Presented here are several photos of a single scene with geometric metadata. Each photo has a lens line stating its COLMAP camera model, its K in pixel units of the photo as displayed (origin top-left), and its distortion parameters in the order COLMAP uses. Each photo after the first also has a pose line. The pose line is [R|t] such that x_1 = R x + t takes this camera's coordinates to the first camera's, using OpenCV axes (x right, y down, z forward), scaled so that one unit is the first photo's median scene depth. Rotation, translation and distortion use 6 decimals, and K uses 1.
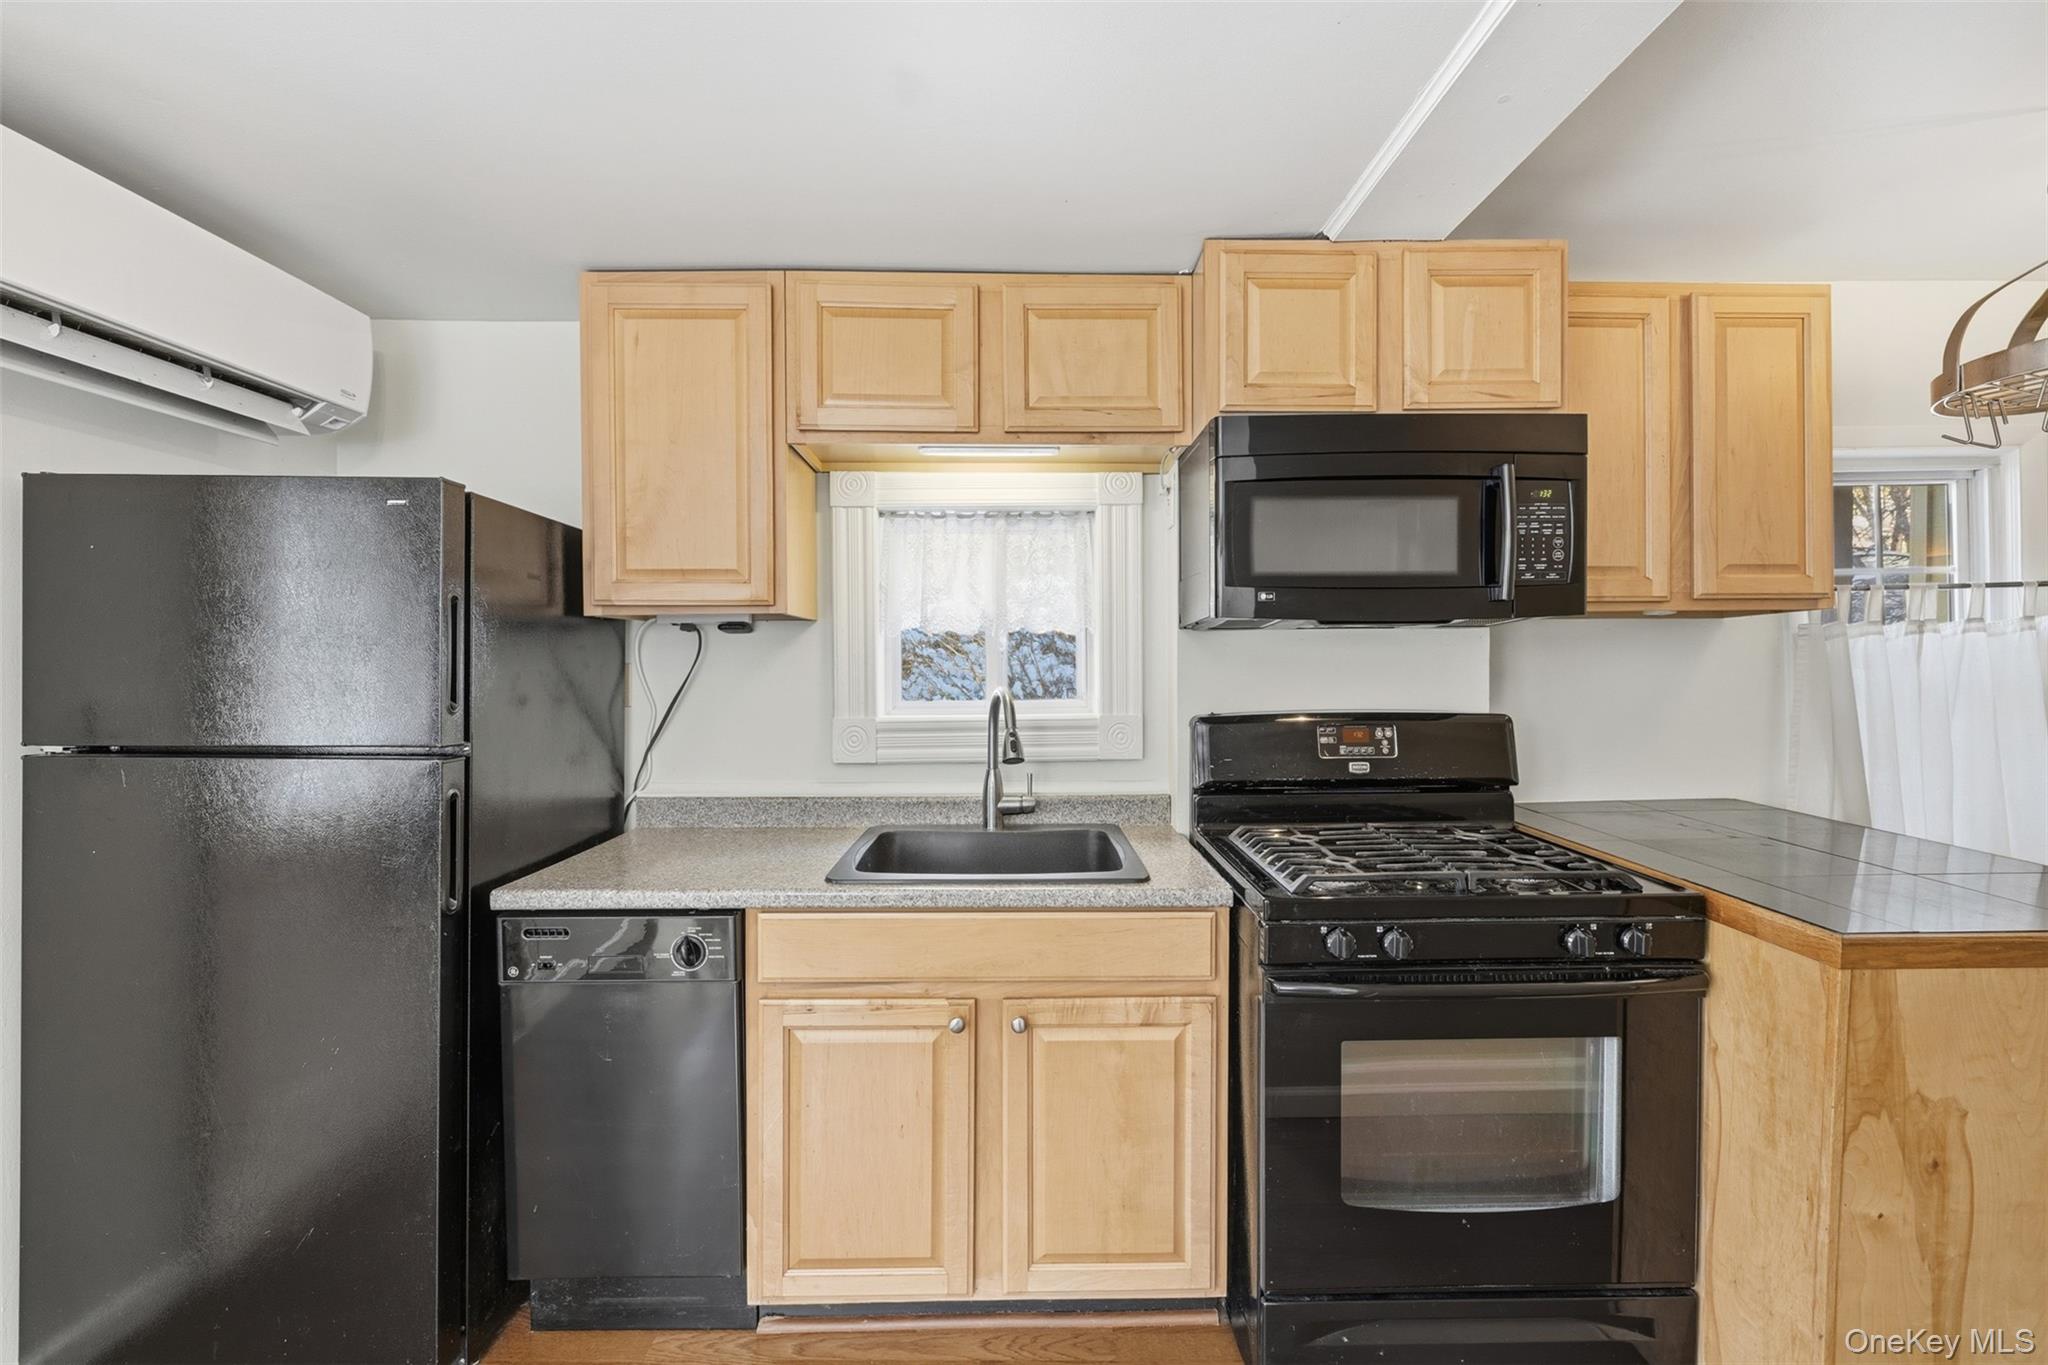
lens RADIAL K [[856.1, 0, 1024.1], [0, 856.1, 674.6], [0, 0, 1]] dist [-0.001505, 0.000521]
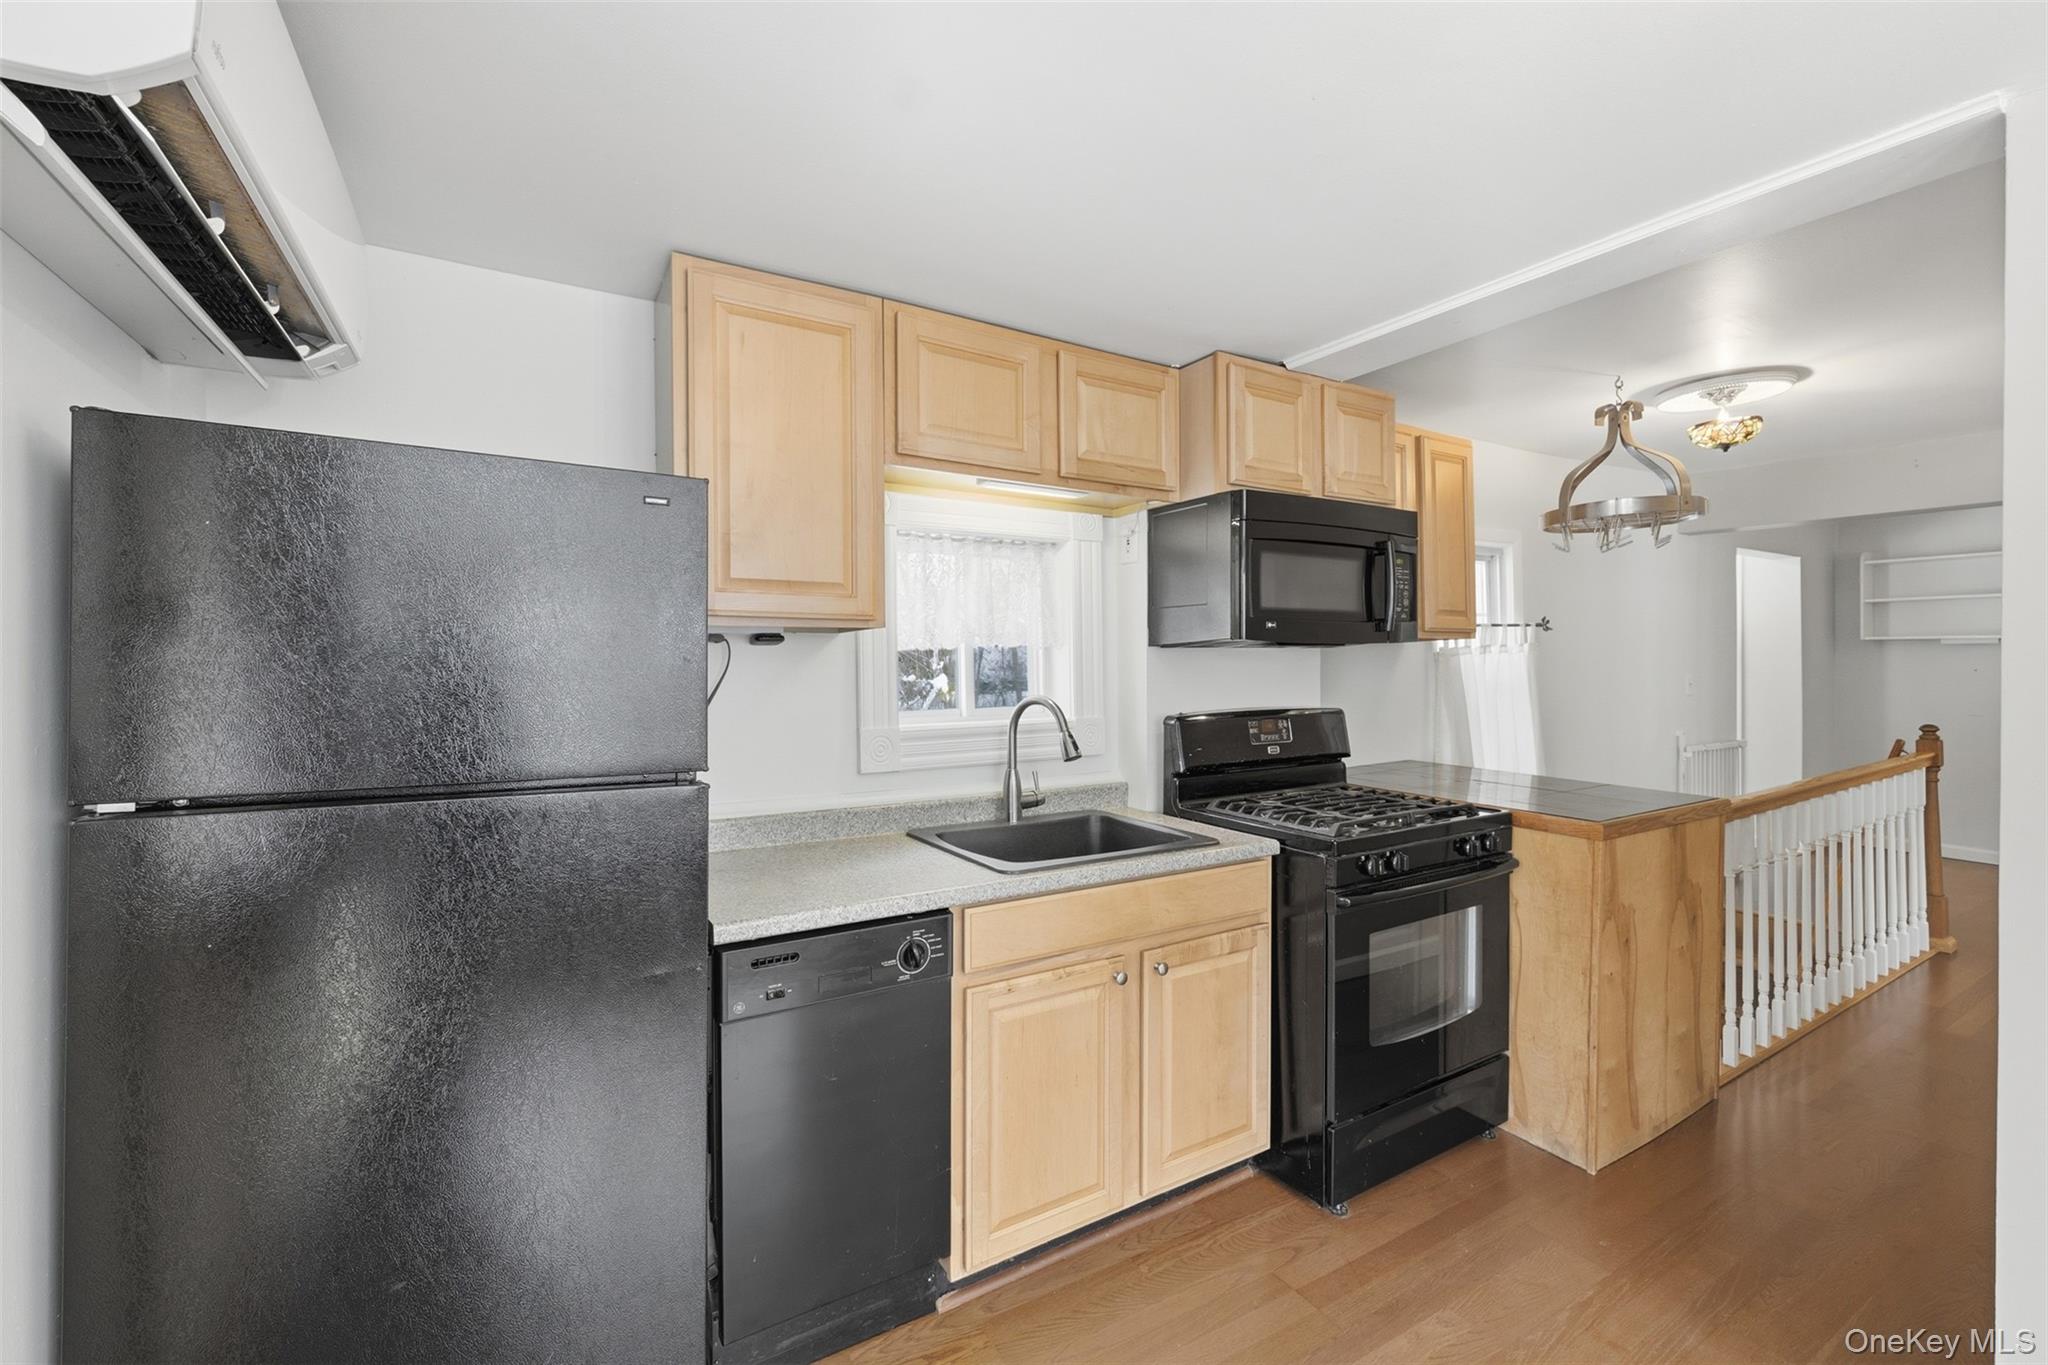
lens RADIAL K [[856.1, 0, 1021.5], [0, 856.1, 668.7], [0, 0, 1]] dist [-0.001505, 0.000521]
pose [[0.864538, -0.001758, 0.502565, -0.705583], [0.009372, 0.999876, -0.012625, -0.008310], [-0.502480, 0.015624, 0.864447, 0.025558]]
